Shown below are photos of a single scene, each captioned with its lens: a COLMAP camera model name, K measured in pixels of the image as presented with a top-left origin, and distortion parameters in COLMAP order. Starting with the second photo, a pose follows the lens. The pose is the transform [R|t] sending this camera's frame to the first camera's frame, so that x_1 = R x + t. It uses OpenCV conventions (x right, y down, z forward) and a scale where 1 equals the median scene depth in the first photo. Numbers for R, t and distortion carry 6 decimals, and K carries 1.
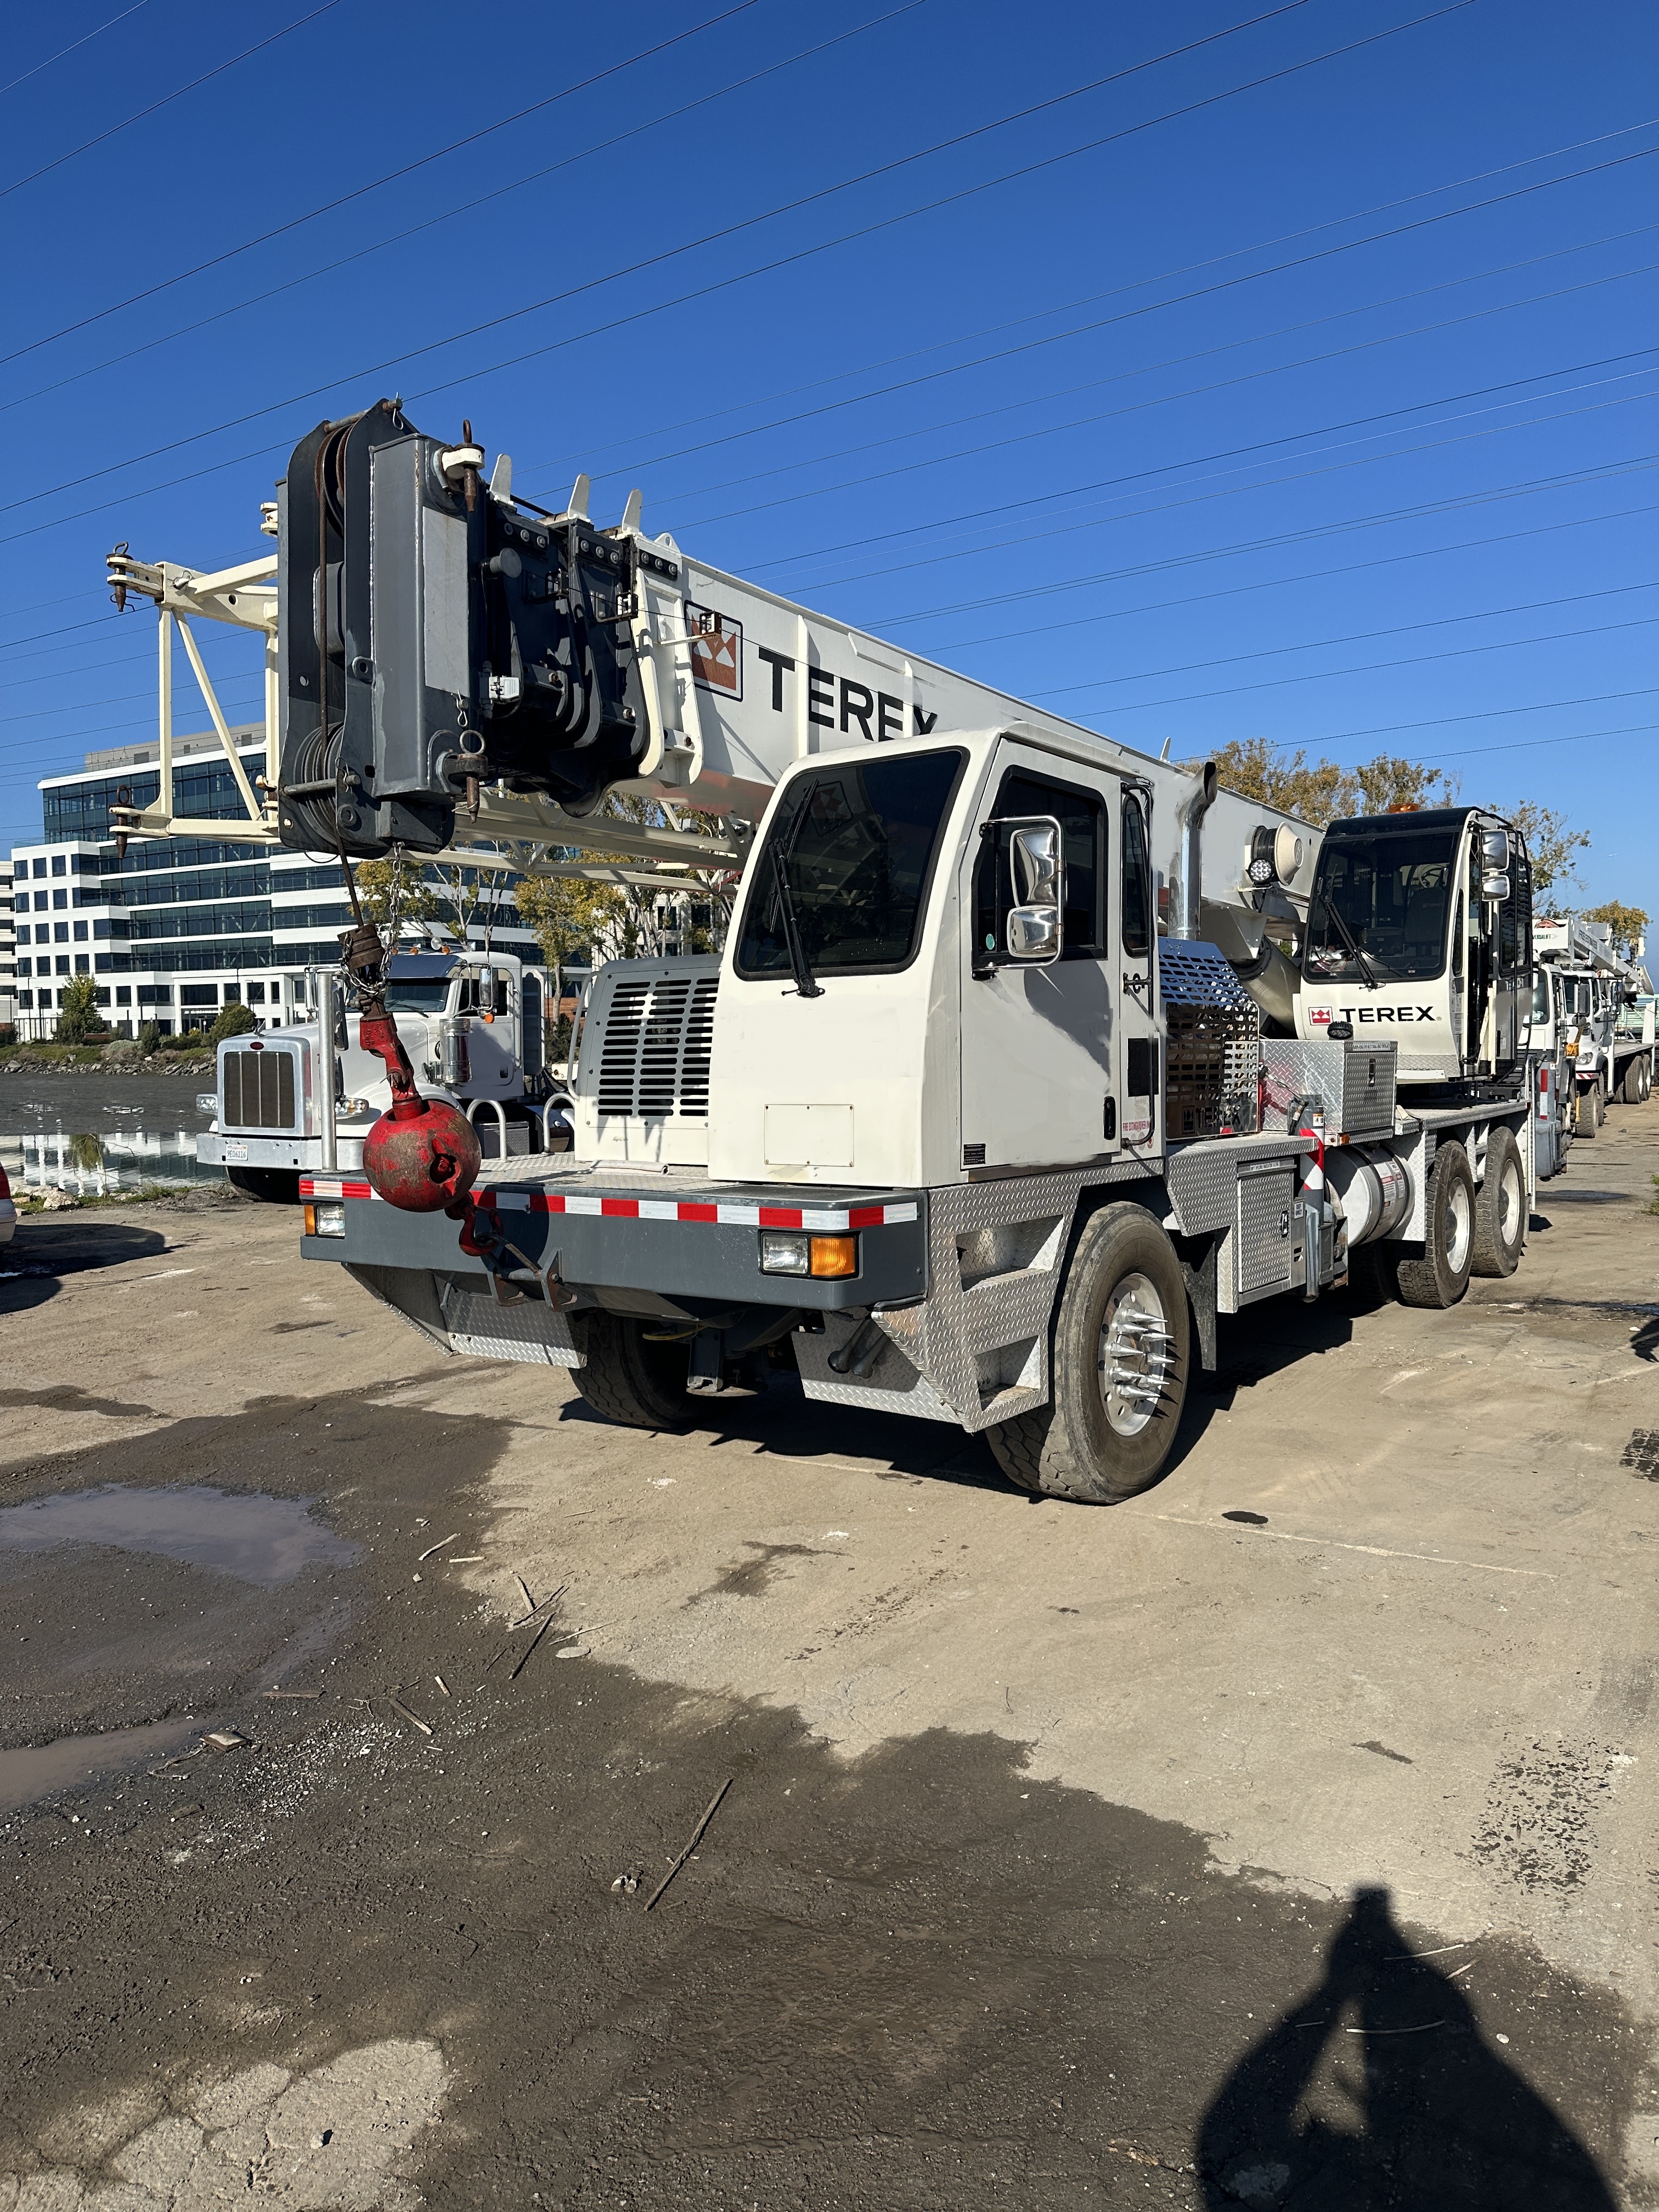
lens RADIAL K [[1533.5, 0, 838.8], [0, 1533.5, 1112.9], [0, 0, 1]] dist [0.143179, -0.243543]
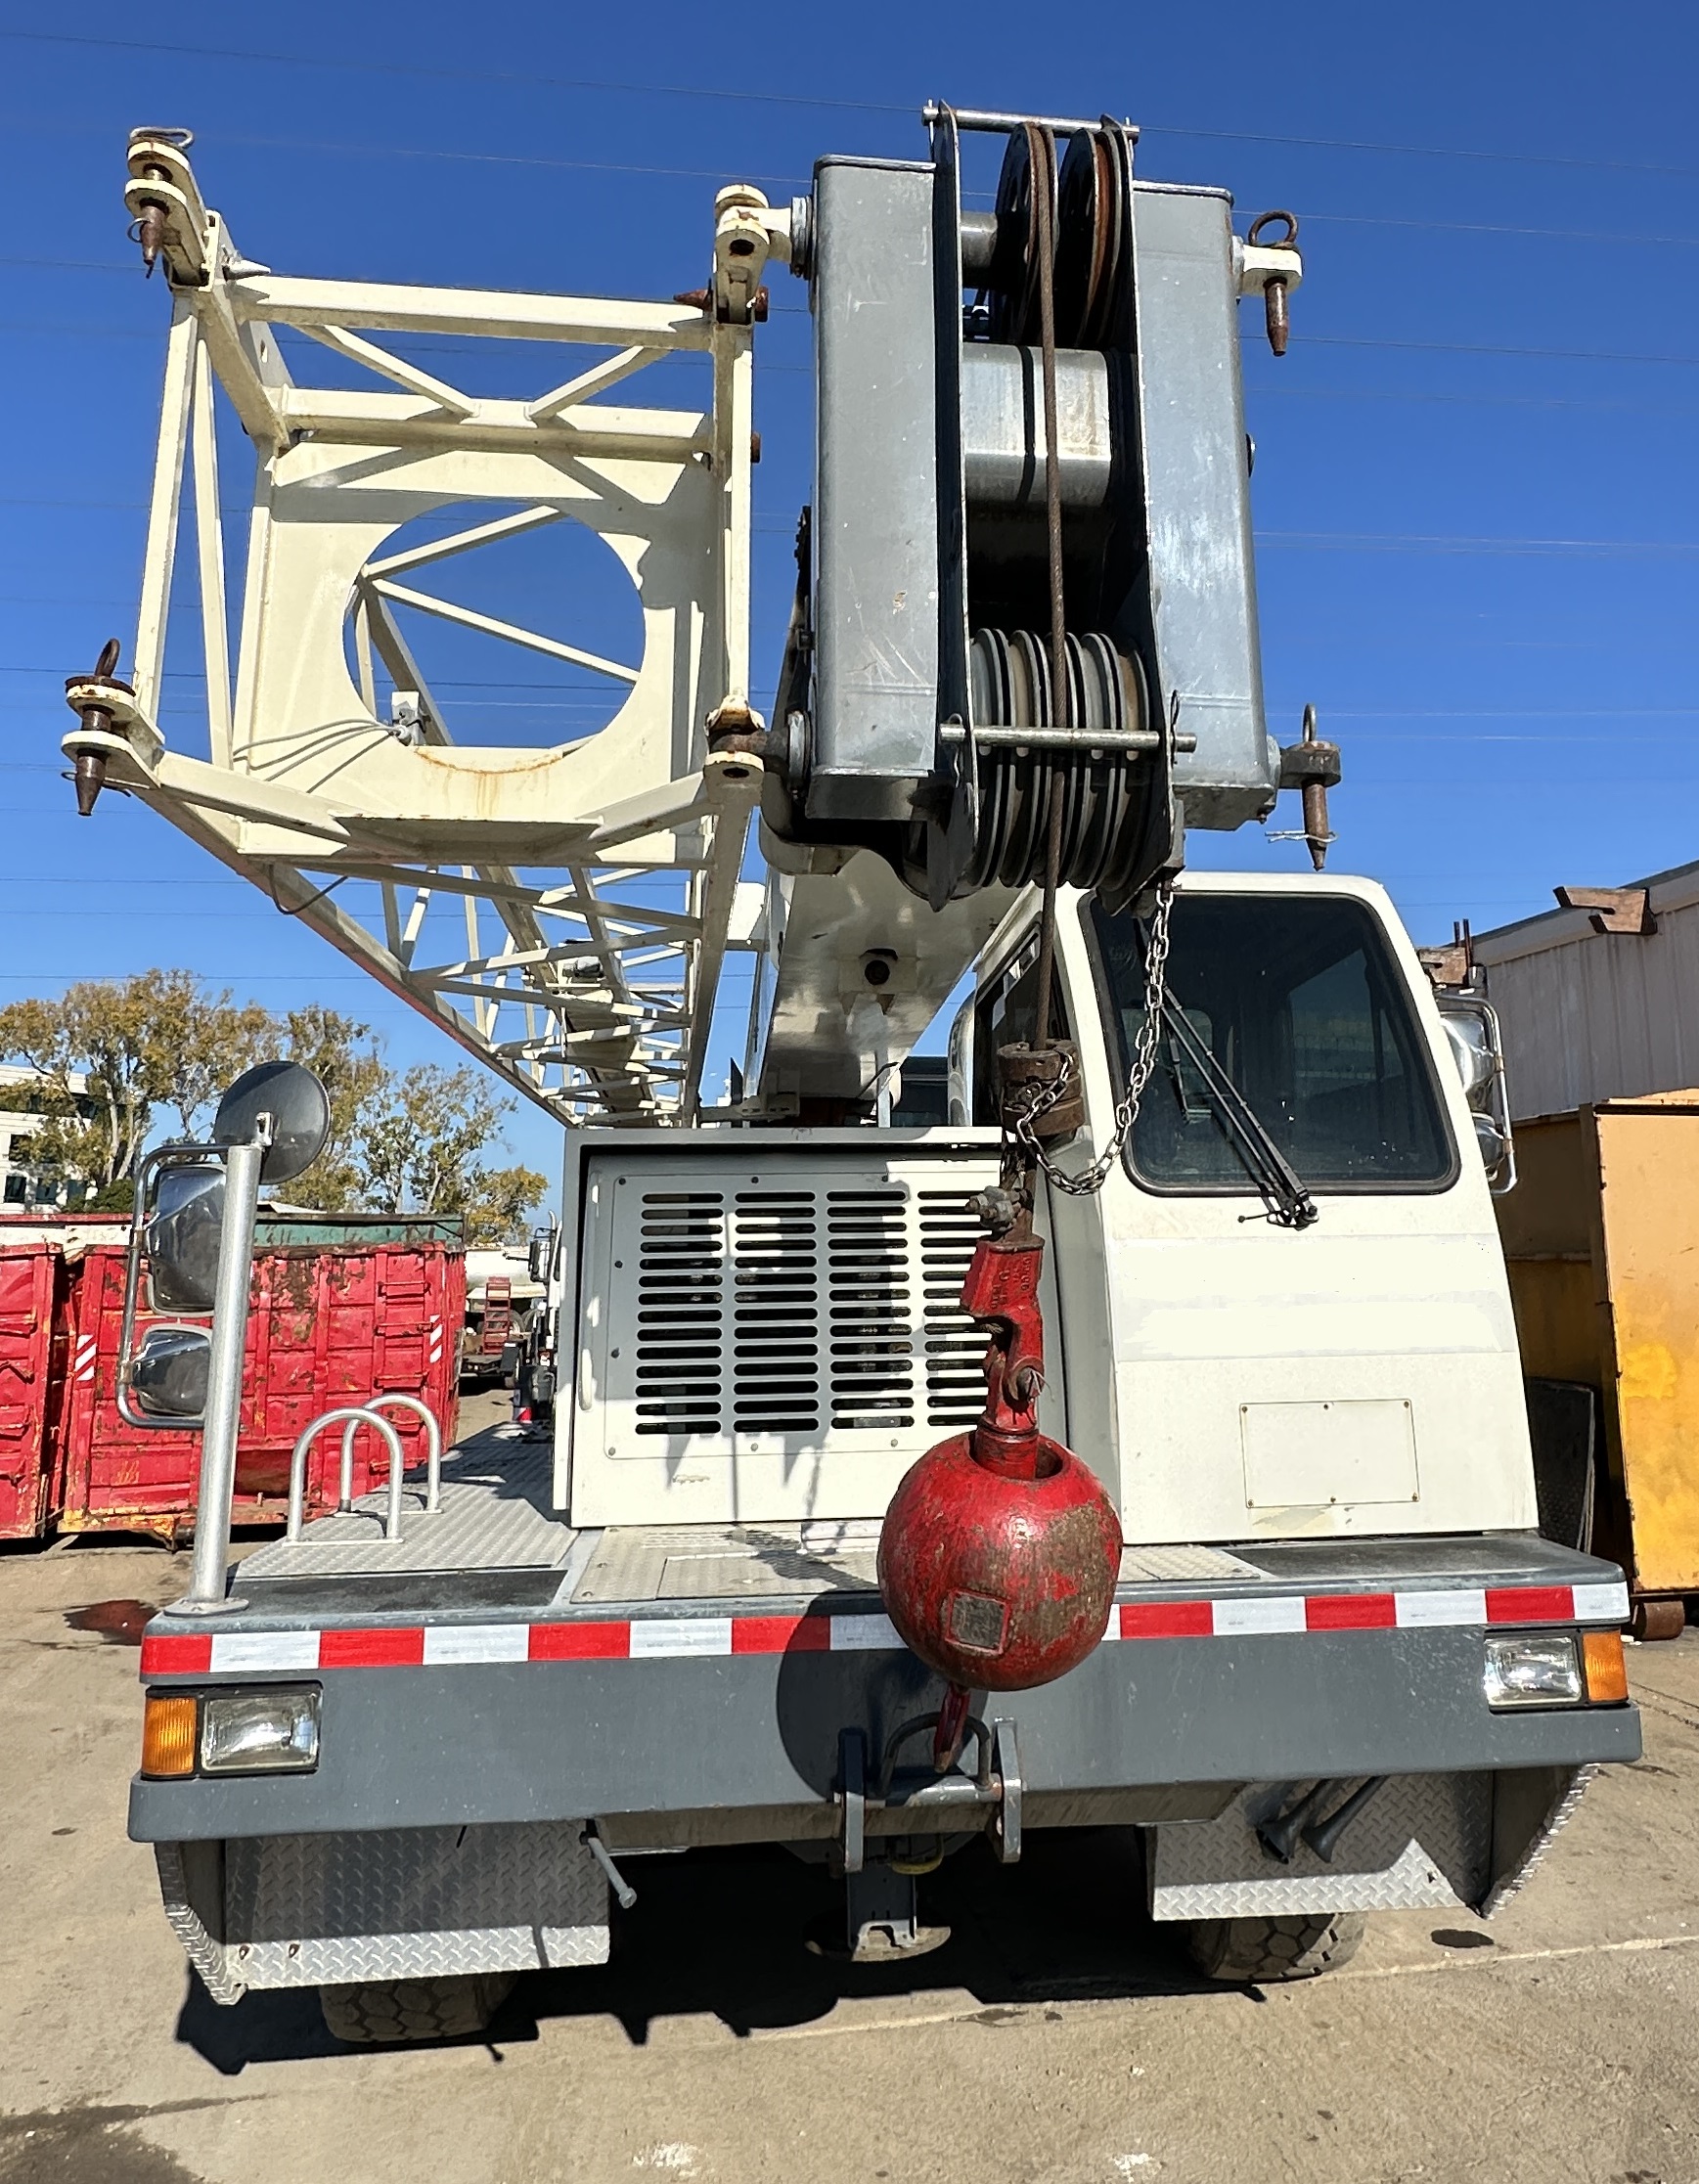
lens RADIAL K [[1583.2, 0, 923.1], [0, 1583.2, 982.3], [0, 0, 1]] dist [-0.005262, 0.002596]
pose [[0.743799, 0.132013, 0.655237, -0.496071], [0.030148, 0.972678, -0.230192, -0.023843], [-0.667724, 0.190971, 0.719497, 0.529460]]
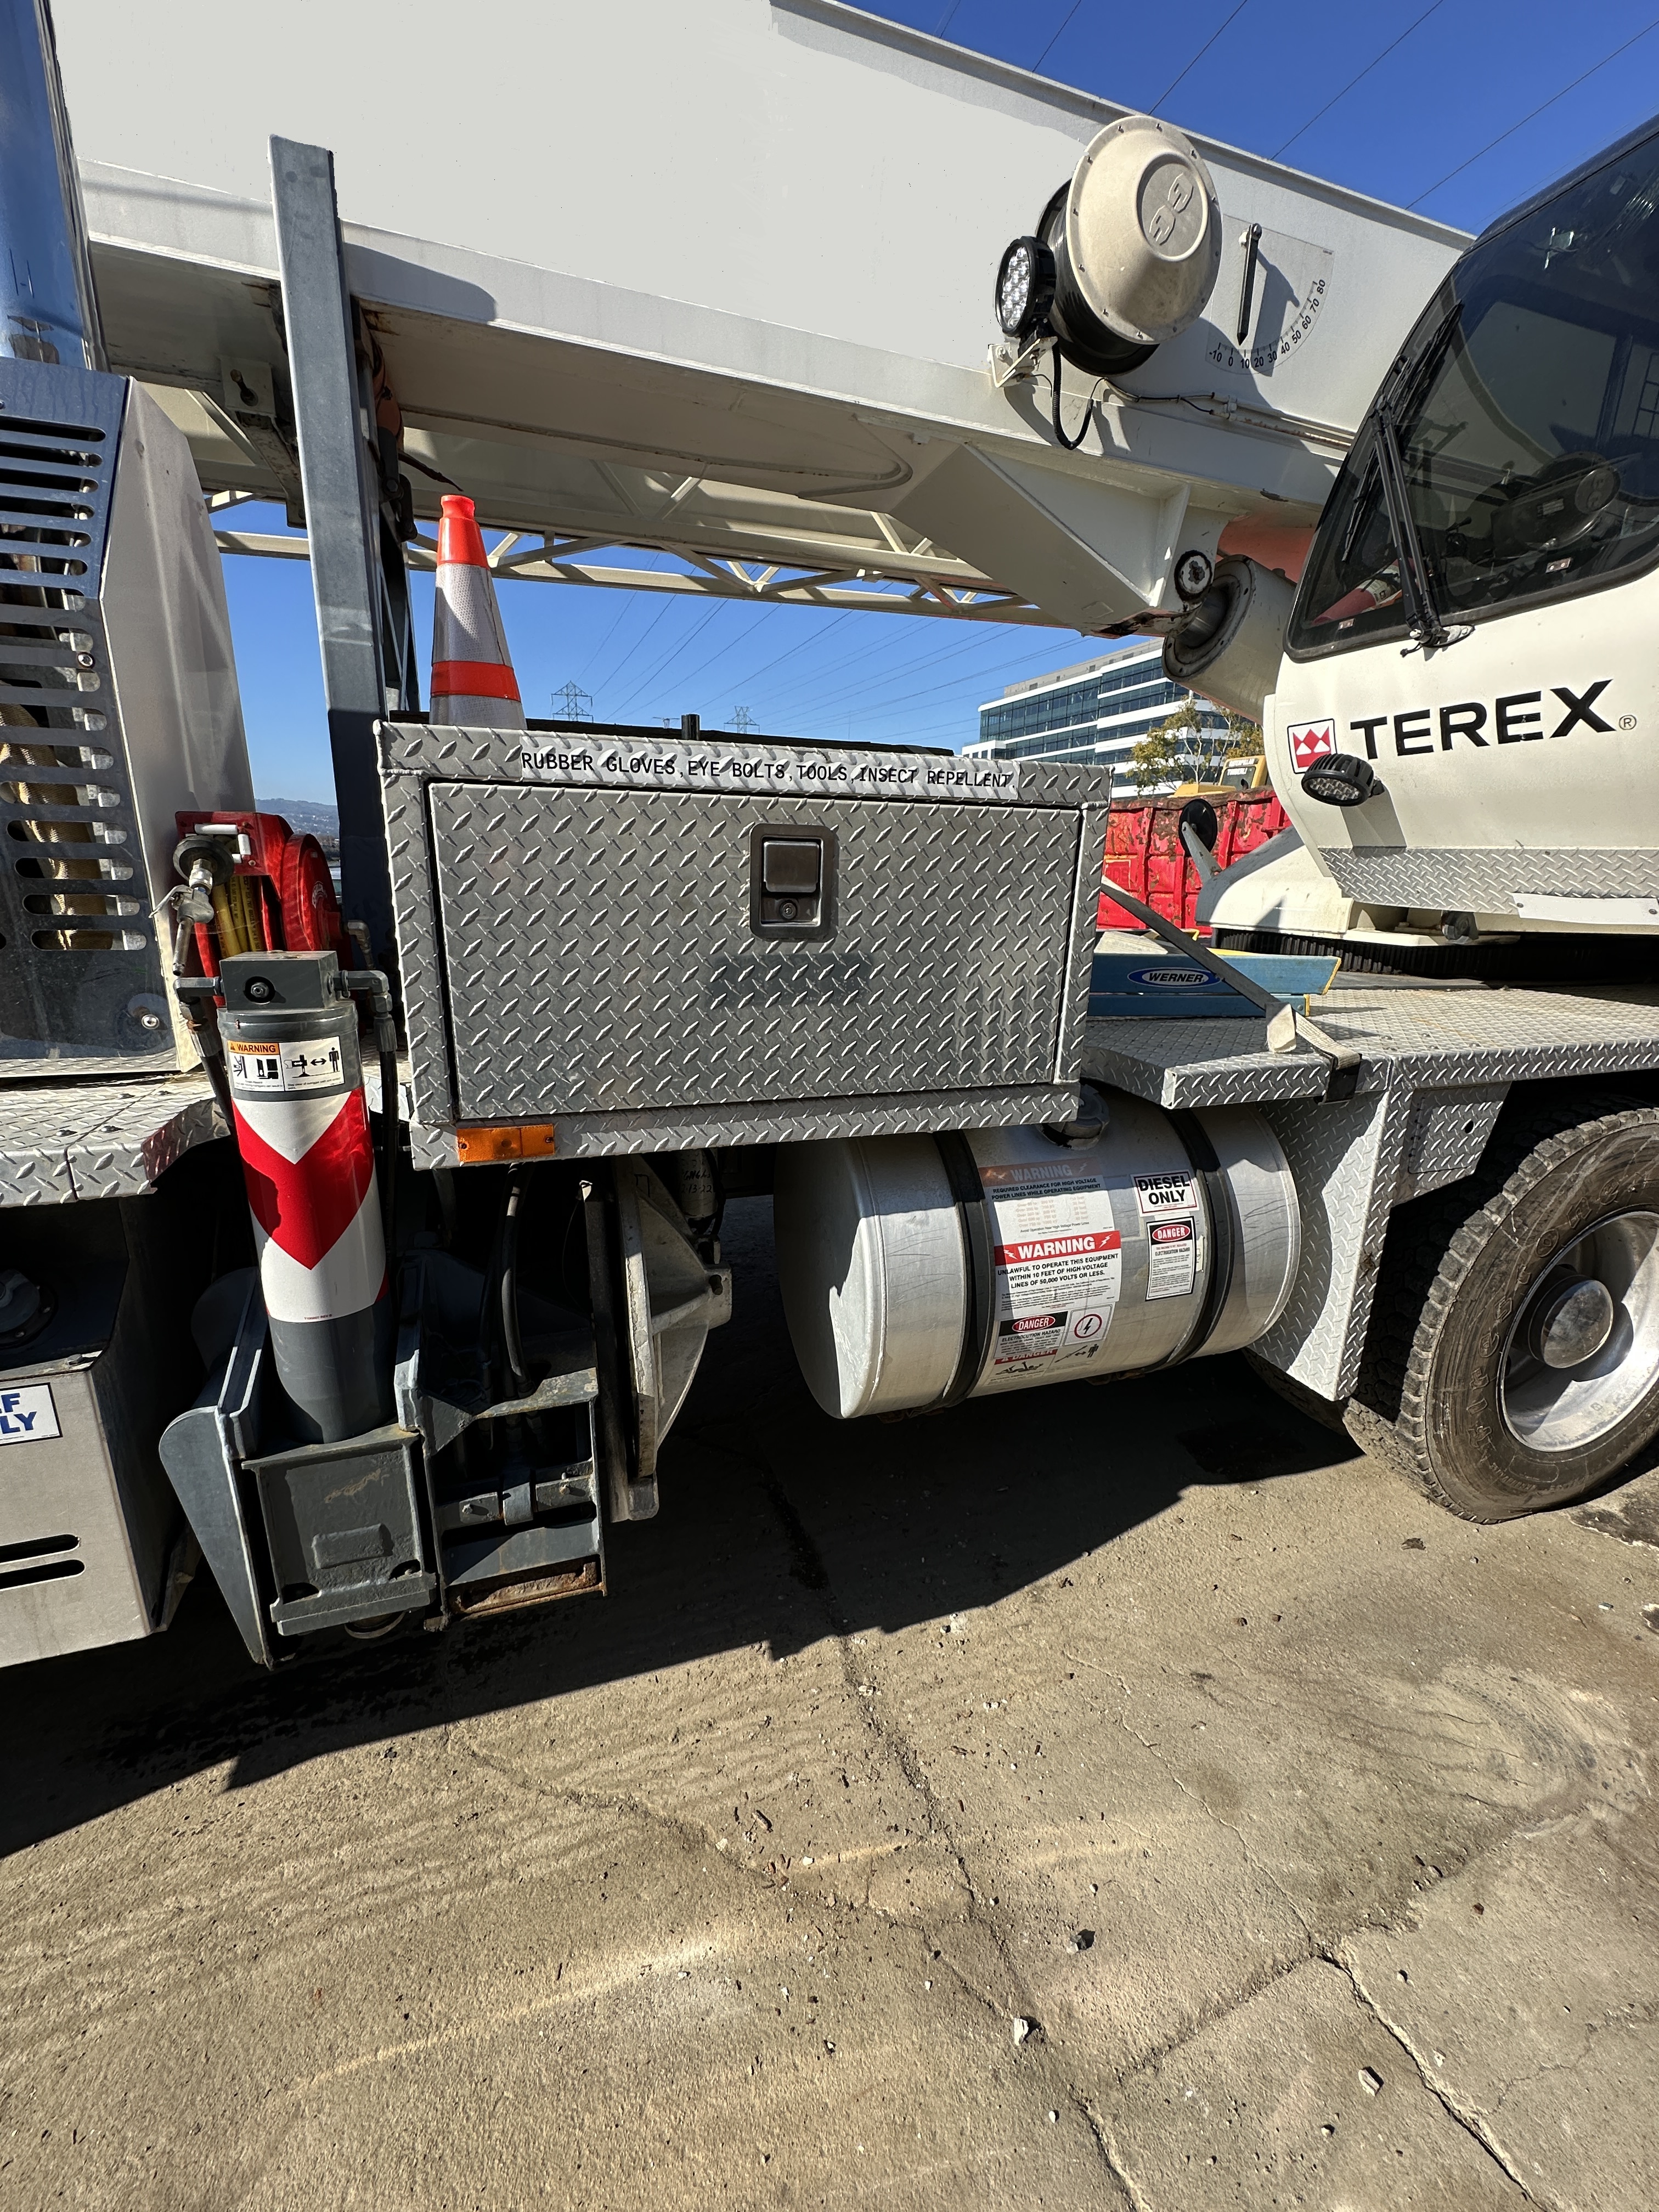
lens RADIAL K [[881.8, 0, 829.5], [0, 881.8, 1106.0], [0, 0, 1]] dist [-0.004374, 0.000753]
pose [[0.794668, 0.183256, -0.578722, 0.628573], [-0.049514, 0.969736, 0.239084, -0.036874], [0.605021, -0.161338, 0.779692, 1.282974]]
